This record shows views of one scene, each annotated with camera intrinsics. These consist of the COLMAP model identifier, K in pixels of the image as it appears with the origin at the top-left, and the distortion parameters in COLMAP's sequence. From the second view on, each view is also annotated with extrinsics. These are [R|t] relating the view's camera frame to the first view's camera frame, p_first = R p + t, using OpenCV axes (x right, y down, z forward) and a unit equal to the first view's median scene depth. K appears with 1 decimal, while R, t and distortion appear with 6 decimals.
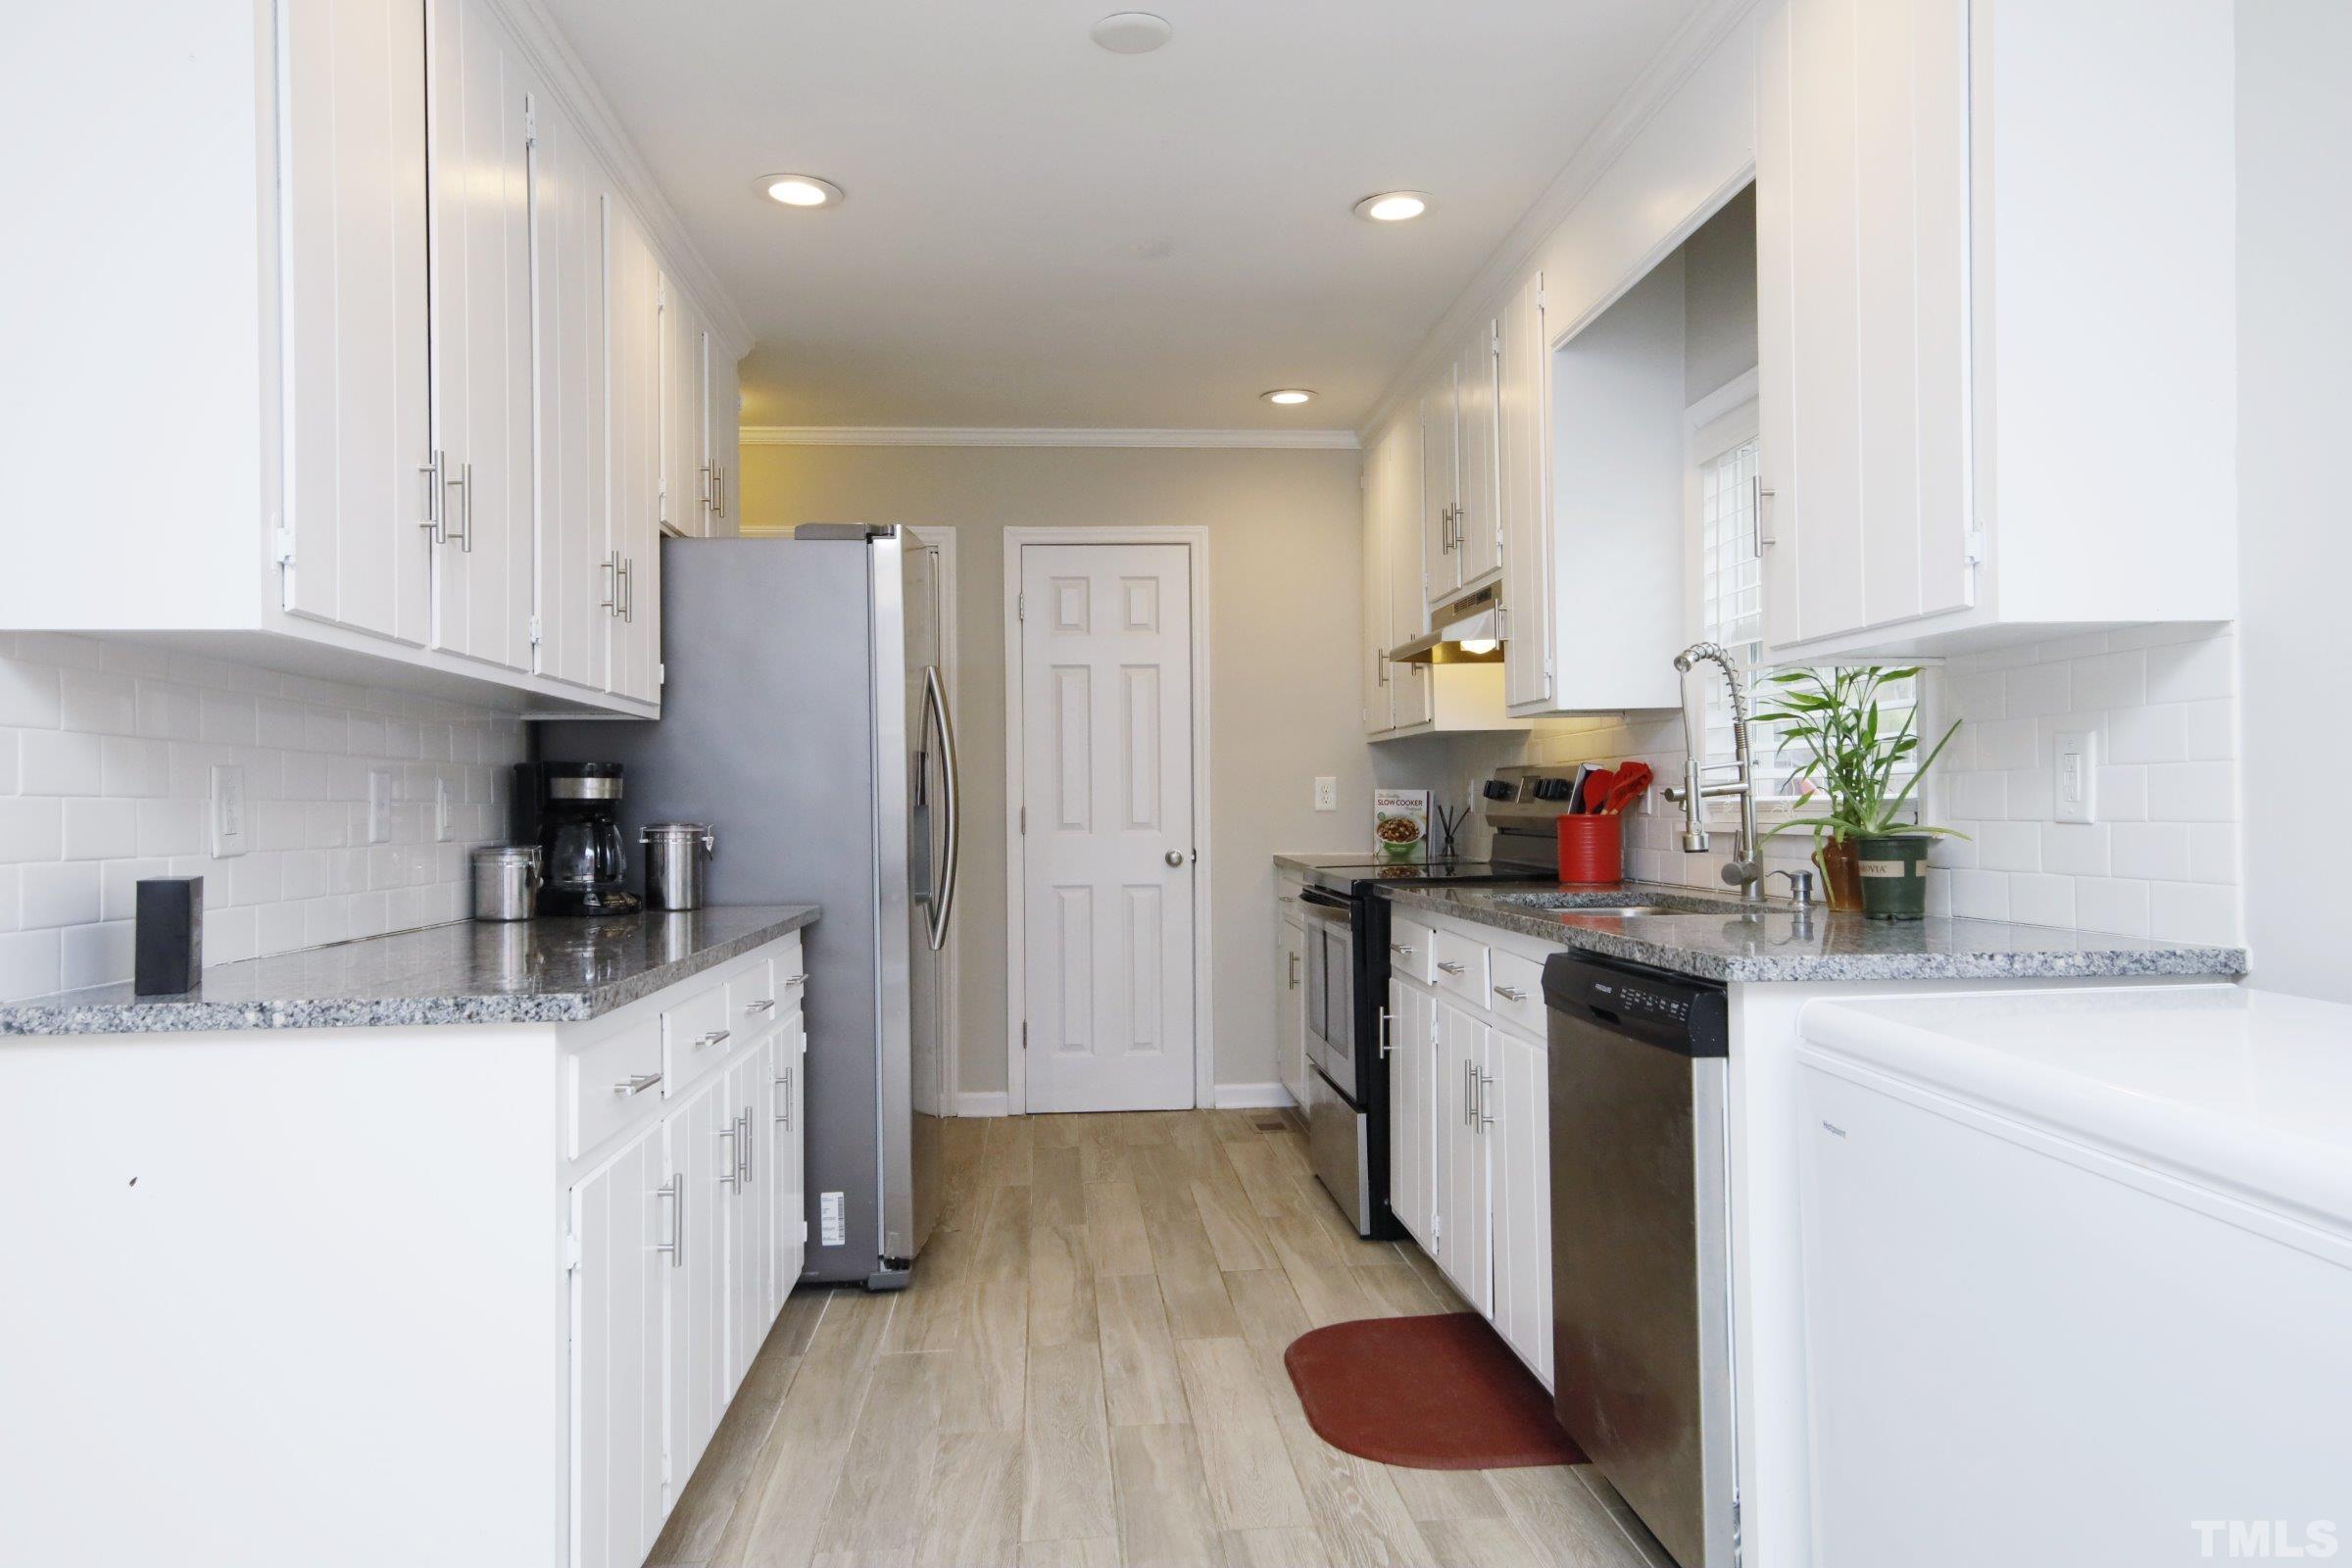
lens RADIAL K [[1685.3, 0, 1176.0], [0, 1685.3, 784.0], [0, 0, 1]] dist [0.007208, 0.001945]
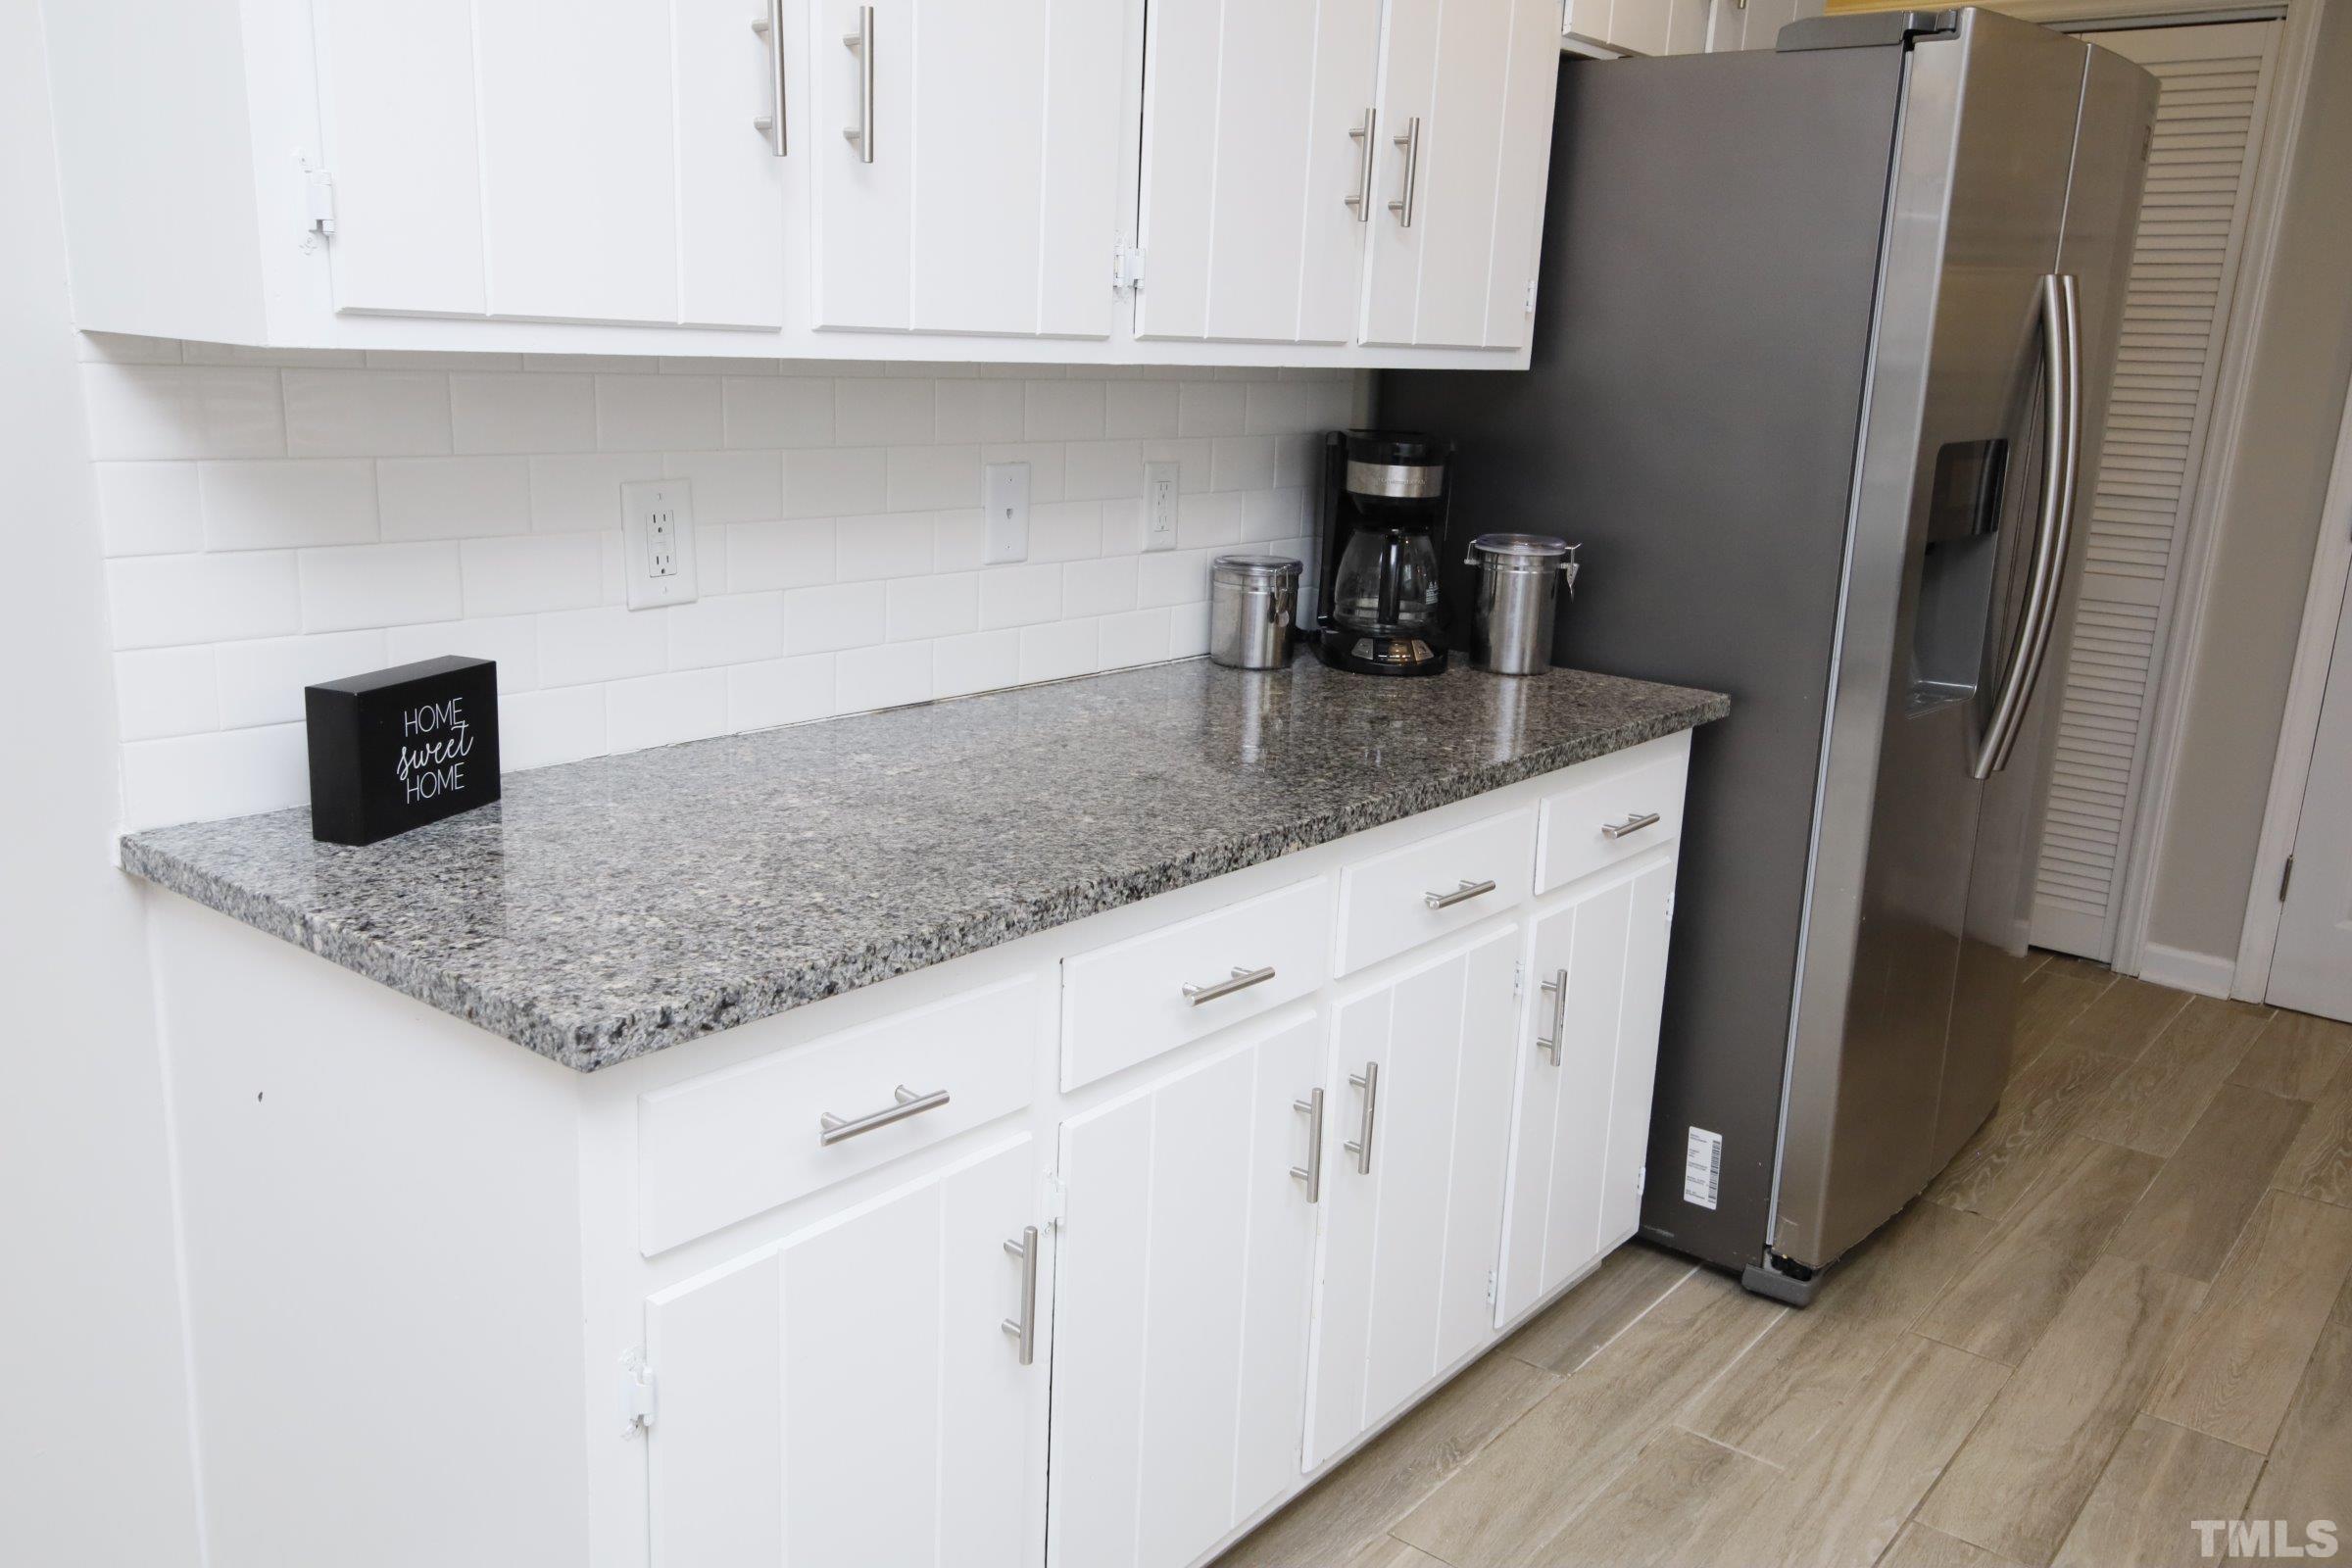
lens RADIAL K [[1887.1, 0, 1176.0], [0, 1887.1, 784.0], [0, 0, 1]] dist [0.039485, 0.004398]
pose [[0.713269, 0.204433, -0.670413, 0.111648], [-0.031698, 0.964947, 0.260523, -0.069210], [0.700173, -0.164573, 0.694747, 0.375726]]
